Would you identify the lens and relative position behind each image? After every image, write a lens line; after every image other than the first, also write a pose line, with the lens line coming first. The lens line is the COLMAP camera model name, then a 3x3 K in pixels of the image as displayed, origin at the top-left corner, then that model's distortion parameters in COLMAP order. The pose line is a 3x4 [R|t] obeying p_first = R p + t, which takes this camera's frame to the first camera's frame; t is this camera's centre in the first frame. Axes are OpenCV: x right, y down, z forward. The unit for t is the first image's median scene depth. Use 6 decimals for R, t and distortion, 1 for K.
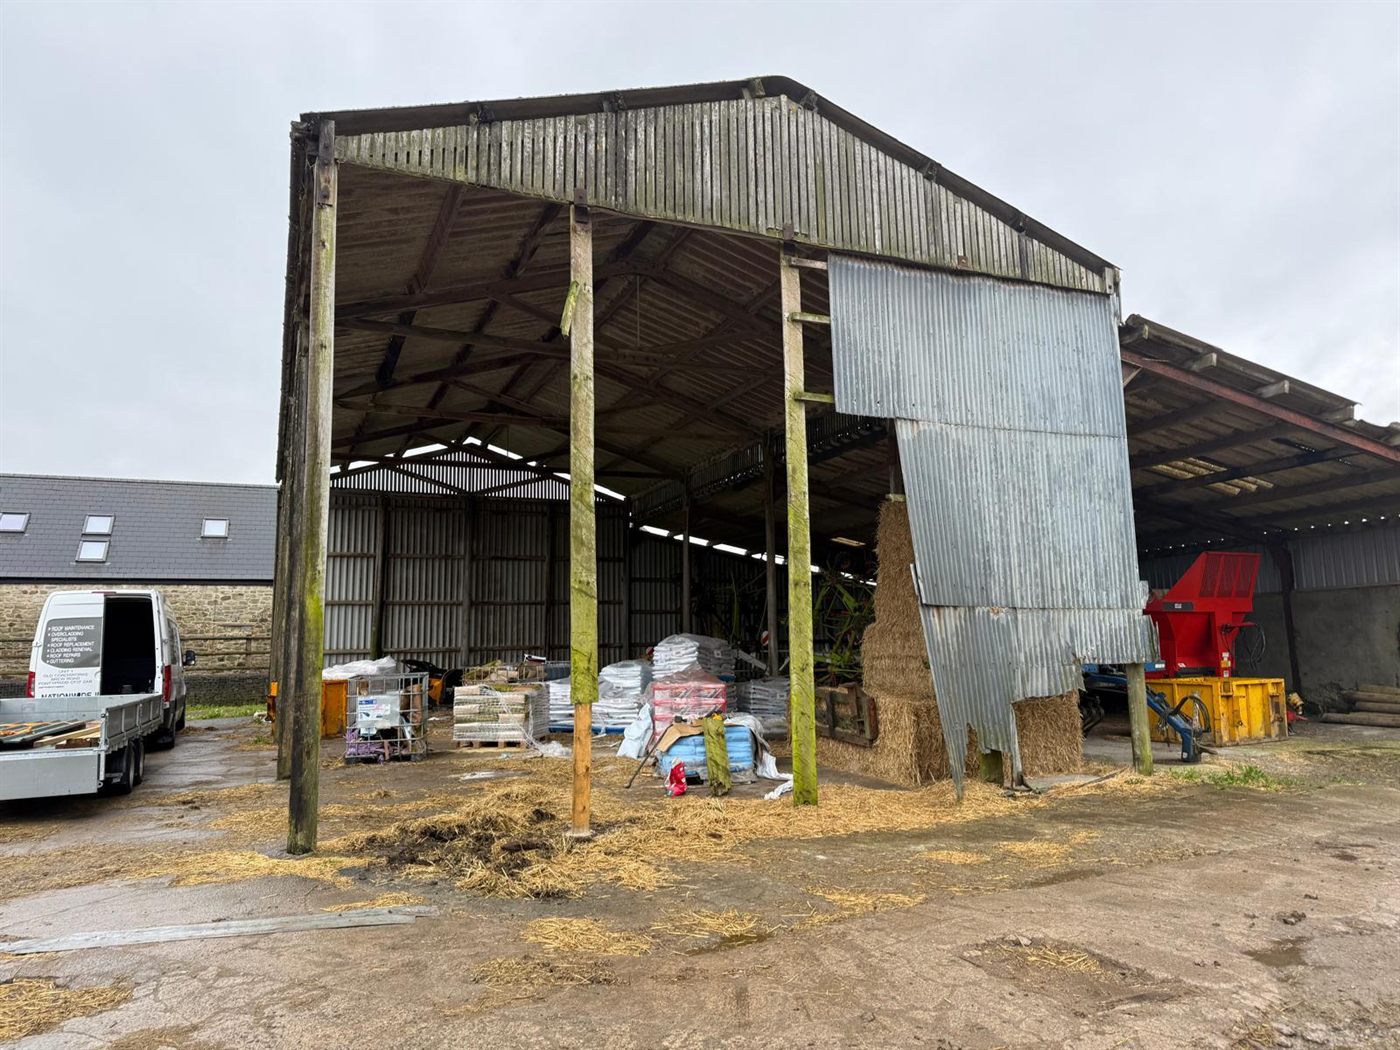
lens RADIAL K [[986.0, 0, 702.7], [0, 986.0, 512.0], [0, 0, 1]] dist [0.021333, -0.038443]
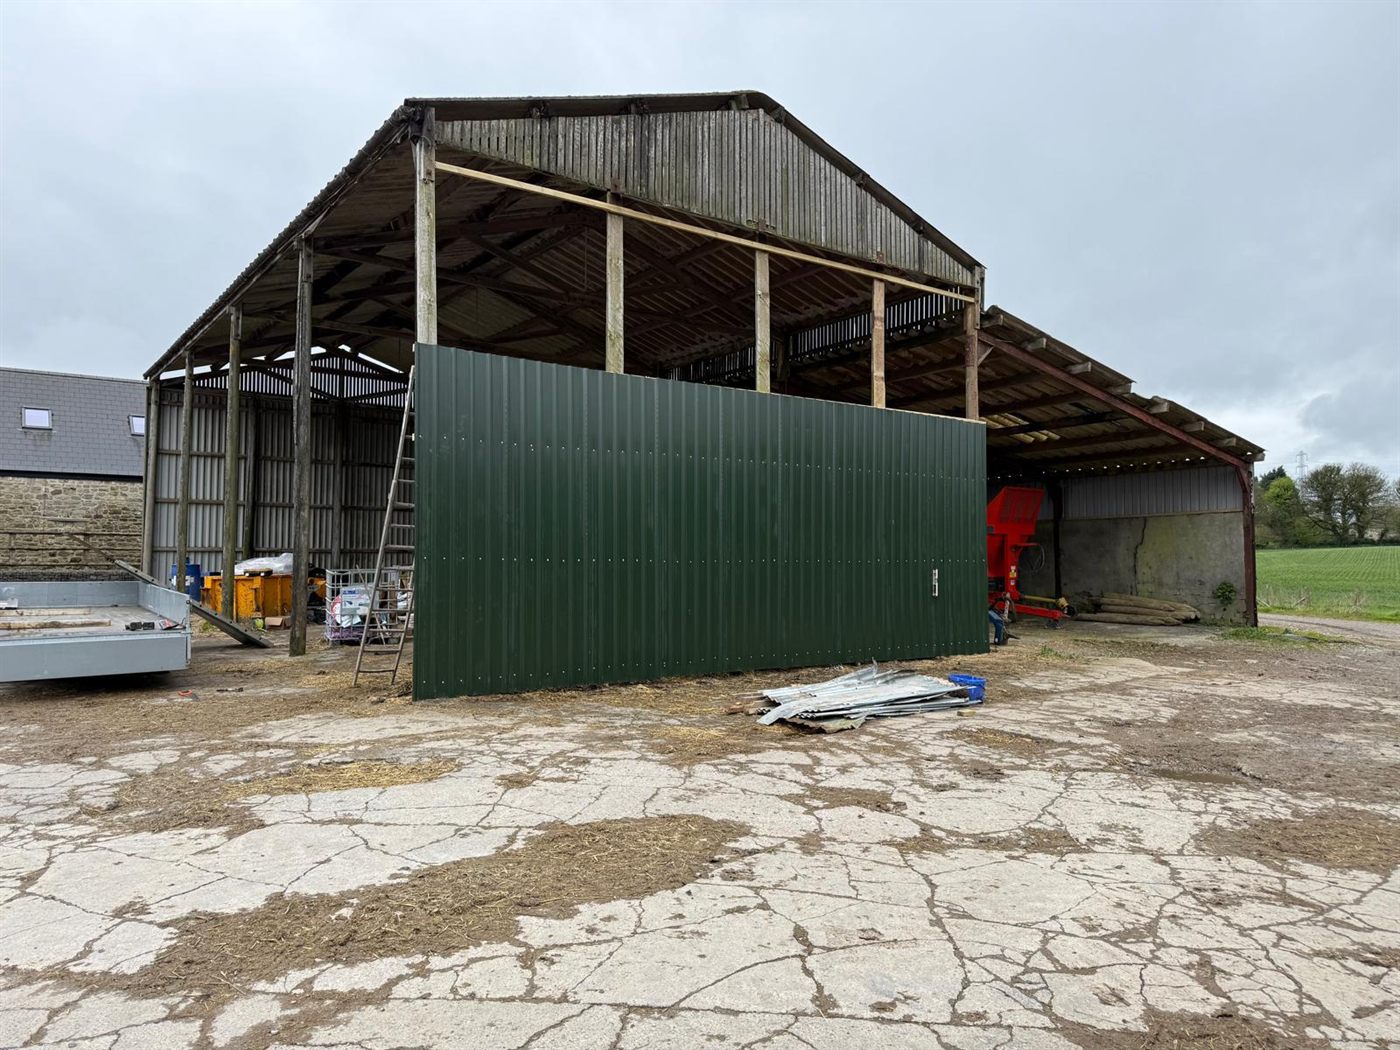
lens RADIAL K [[981.5, 0, 700.0], [0, 981.5, 525.0], [0, 0, 1]] dist [0.022995, -0.010186]
pose [[0.974480, 0.029397, 0.222542, -0.220206], [-0.051824, 0.994068, 0.095617, -0.016181], [-0.218411, -0.104710, 0.970223, -0.203563]]
